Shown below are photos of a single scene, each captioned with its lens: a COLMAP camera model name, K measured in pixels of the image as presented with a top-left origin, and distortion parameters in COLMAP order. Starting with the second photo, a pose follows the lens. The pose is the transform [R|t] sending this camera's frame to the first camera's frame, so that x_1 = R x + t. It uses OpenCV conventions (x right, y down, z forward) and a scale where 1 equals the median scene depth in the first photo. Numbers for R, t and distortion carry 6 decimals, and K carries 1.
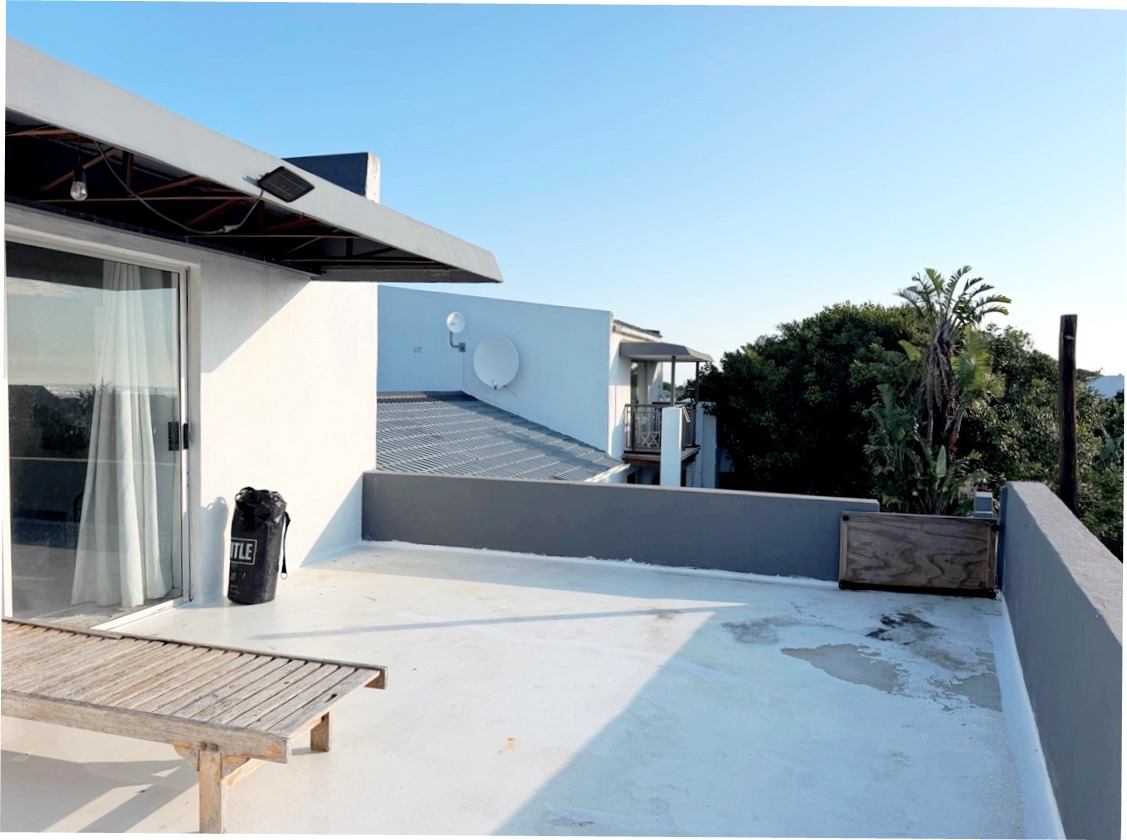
lens RADIAL K [[796.3, 0, 563.5], [0, 796.3, 420.0], [0, 0, 1]] dist [0.225682, -0.276143]
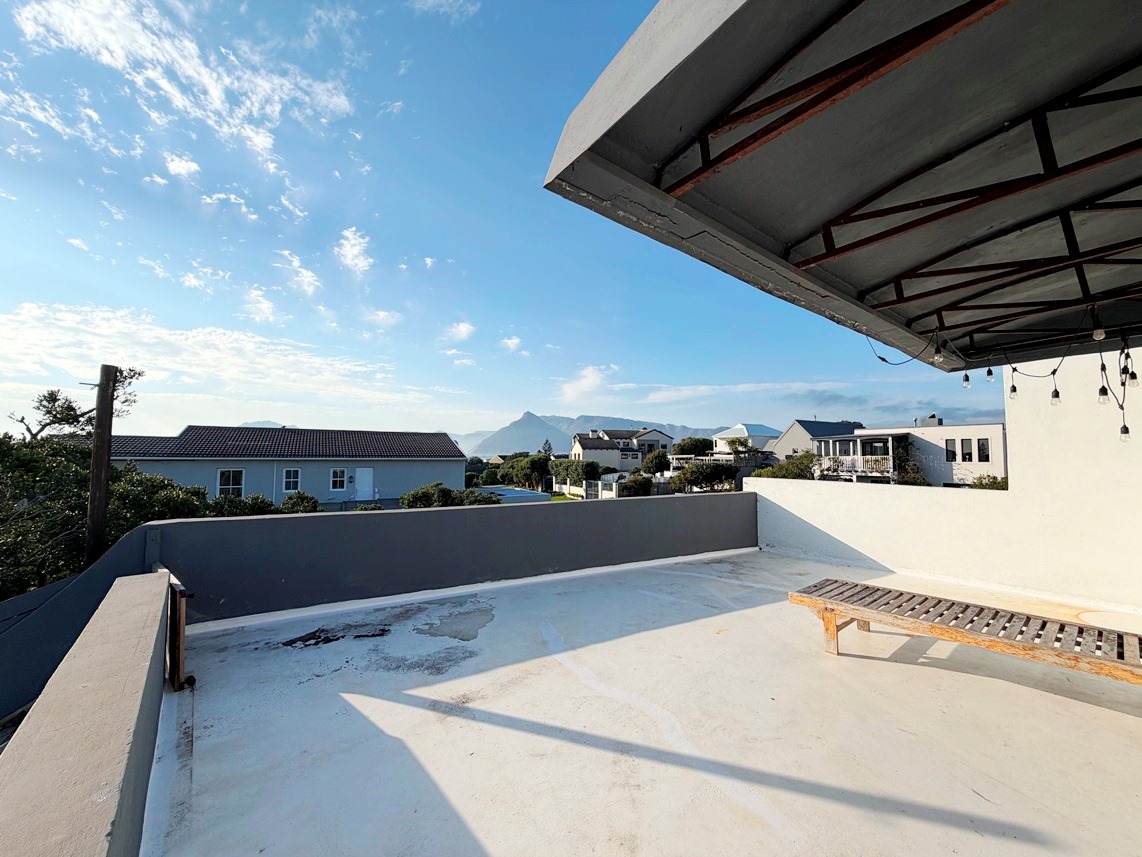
lens RADIAL K [[453.7, 0, 571.0], [0, 453.7, 428.5], [0, 0, 1]] dist [-0.001669, 0.000030]
pose [[-0.818904, 0.013822, 0.573764, -0.269712], [0.007568, 0.999883, -0.013285, -0.043001], [-0.573880, -0.006537, -0.818913, 1.421661]]
